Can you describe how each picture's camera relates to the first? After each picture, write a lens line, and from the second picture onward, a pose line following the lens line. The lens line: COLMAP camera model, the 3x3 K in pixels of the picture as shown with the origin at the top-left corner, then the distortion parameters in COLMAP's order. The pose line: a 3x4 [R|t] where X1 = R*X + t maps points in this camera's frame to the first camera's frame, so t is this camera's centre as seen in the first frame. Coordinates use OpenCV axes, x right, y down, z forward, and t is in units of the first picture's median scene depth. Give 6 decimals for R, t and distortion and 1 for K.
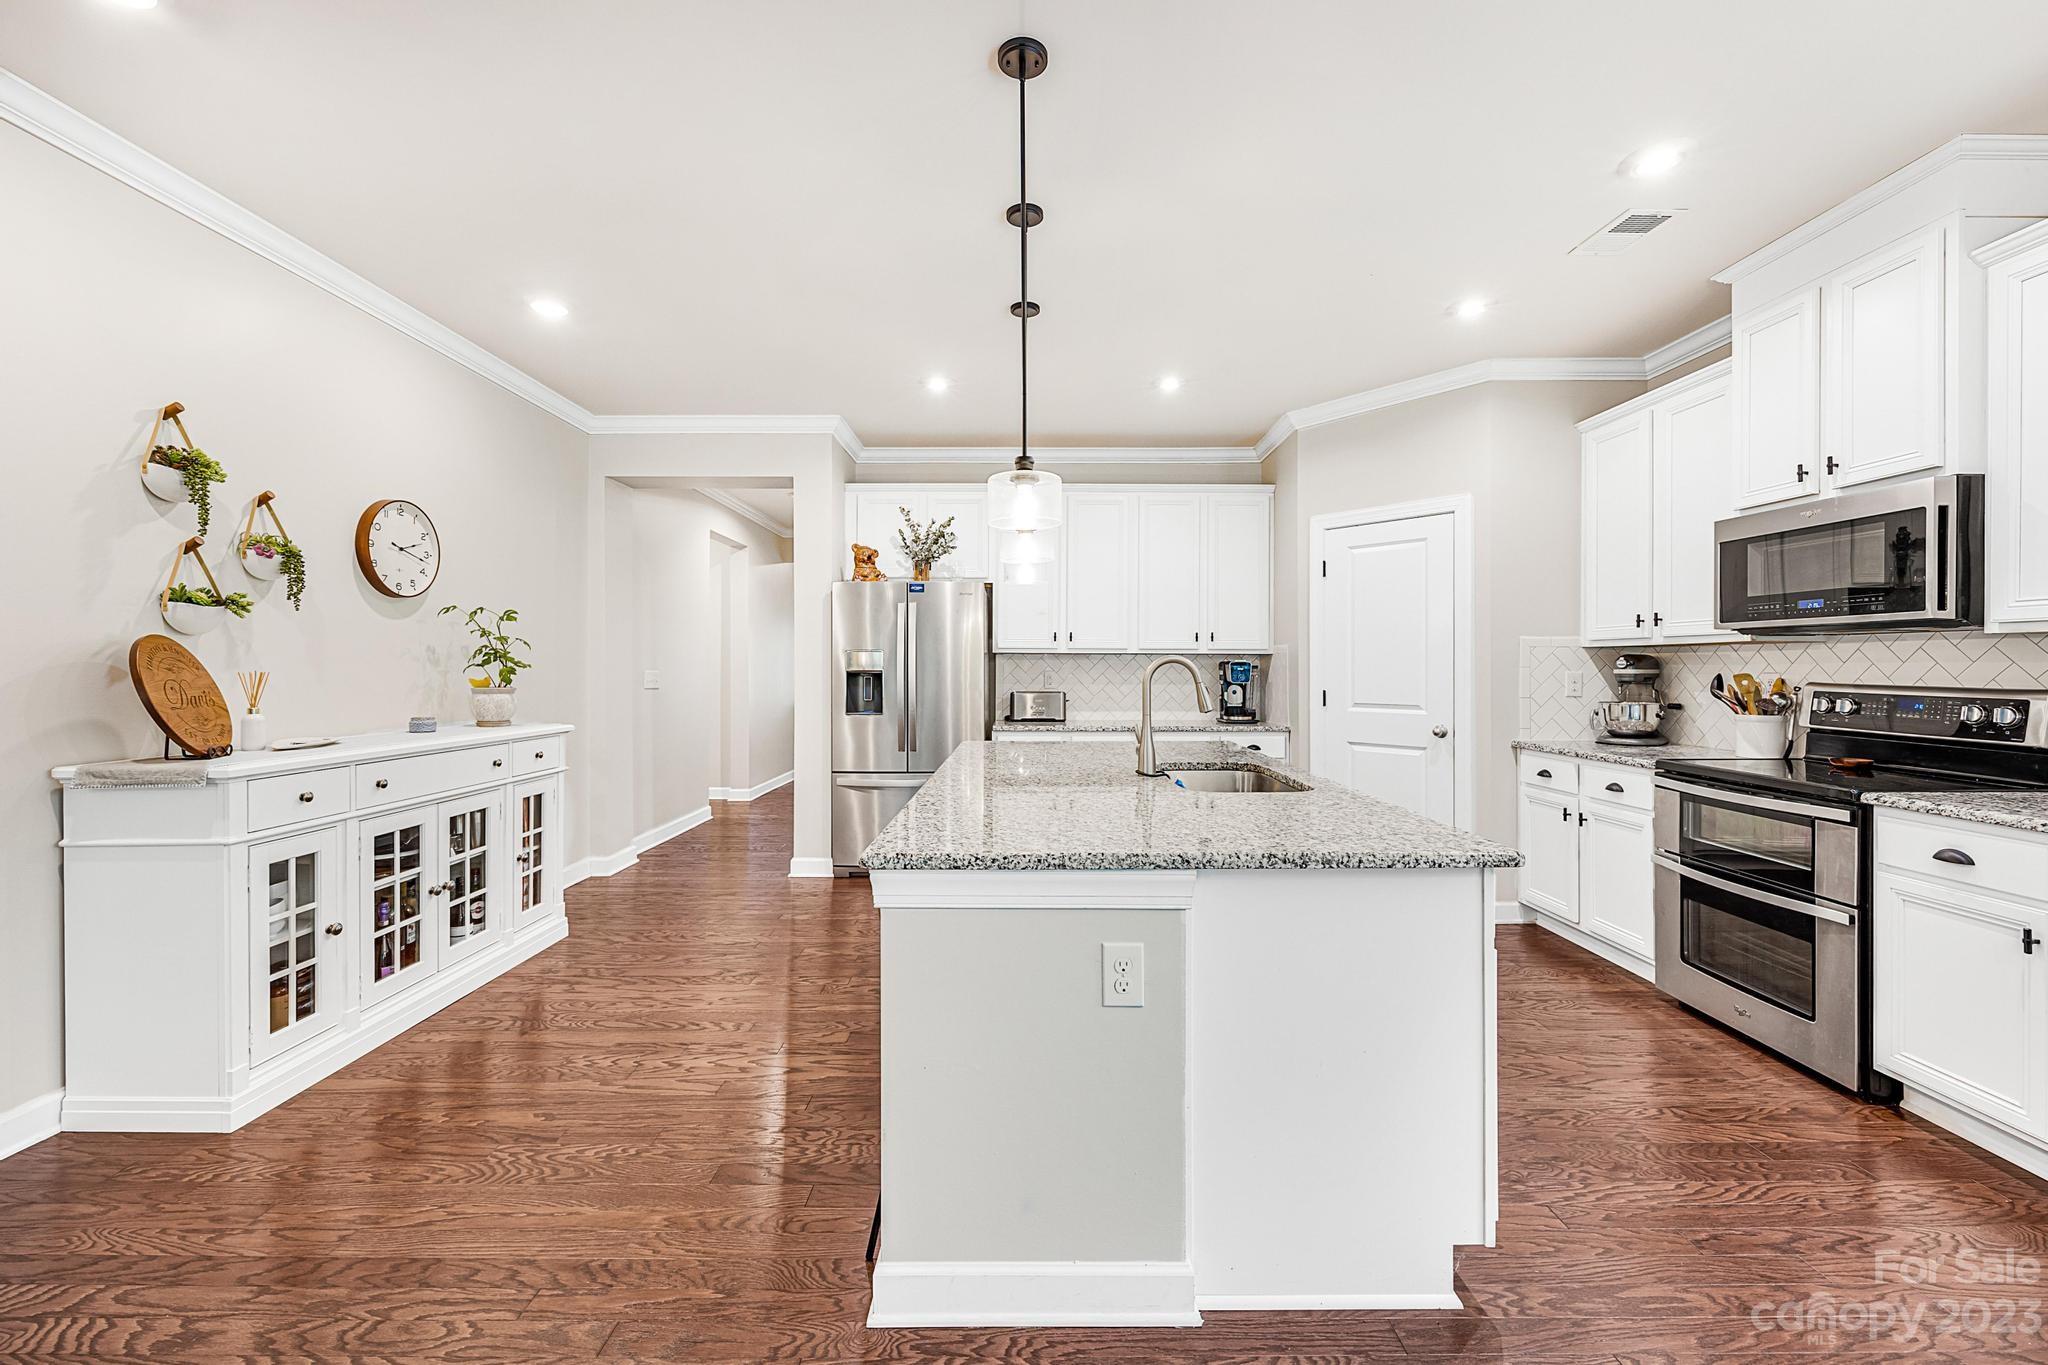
lens RADIAL K [[824.6, 0, 1032.0], [0, 824.6, 672.4], [0, 0, 1]] dist [0.002834, 0.000185]
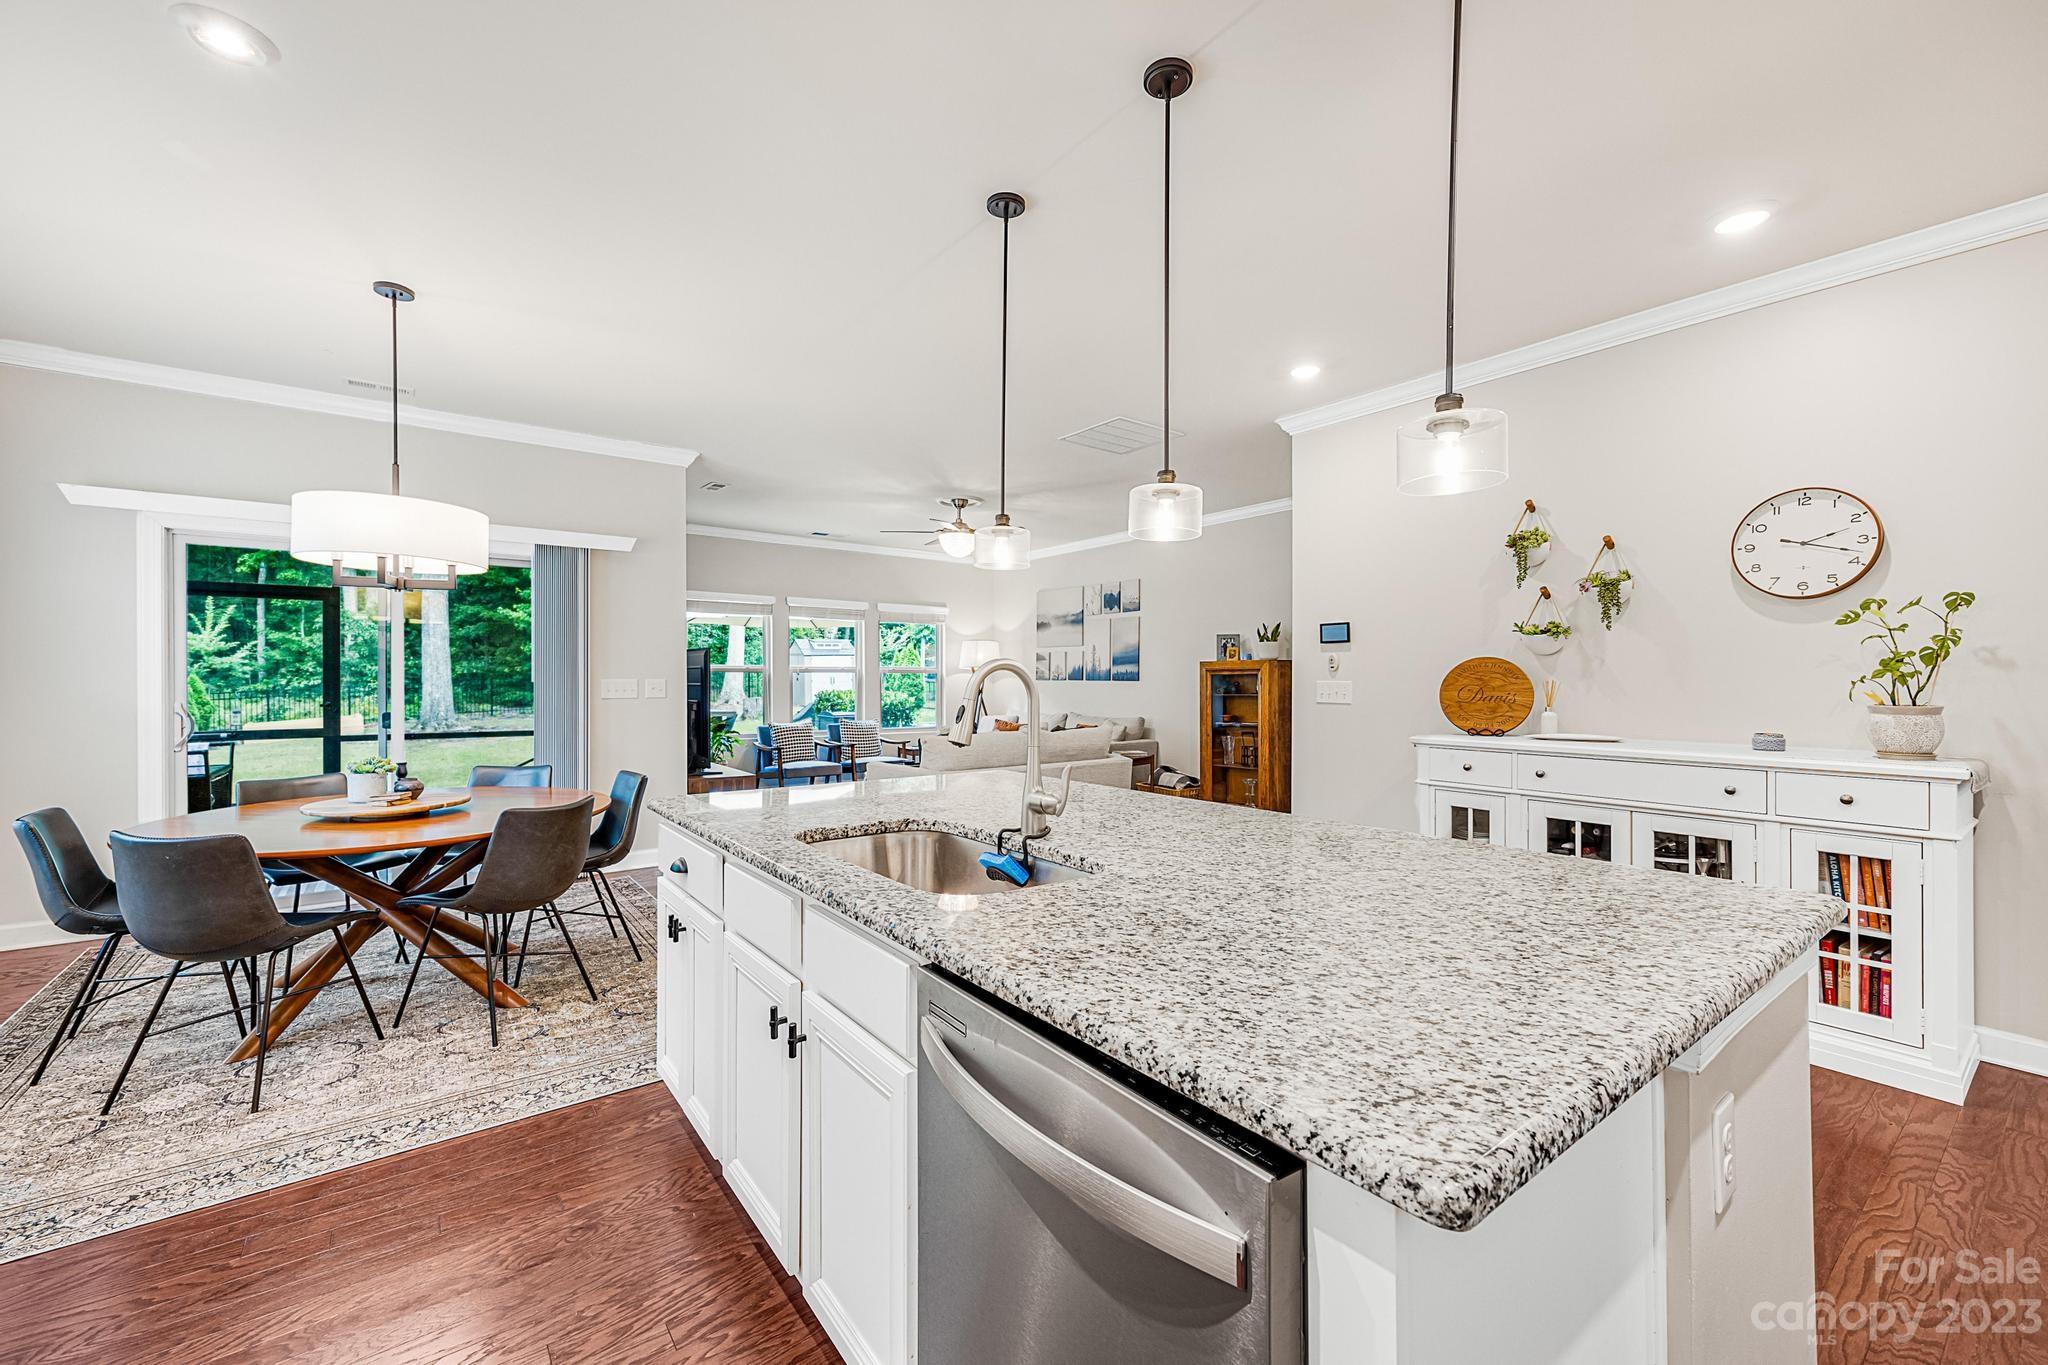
lens RADIAL K [[824.6, 0, 1032.0], [0, 824.6, 672.4], [0, 0, 1]] dist [0.002834, 0.000185]
pose [[-0.791016, -0.002891, -0.611789, 0.551690], [-0.002395, 0.999996, -0.001629, -0.009486], [0.611791, 0.000177, -0.791019, 1.518814]]
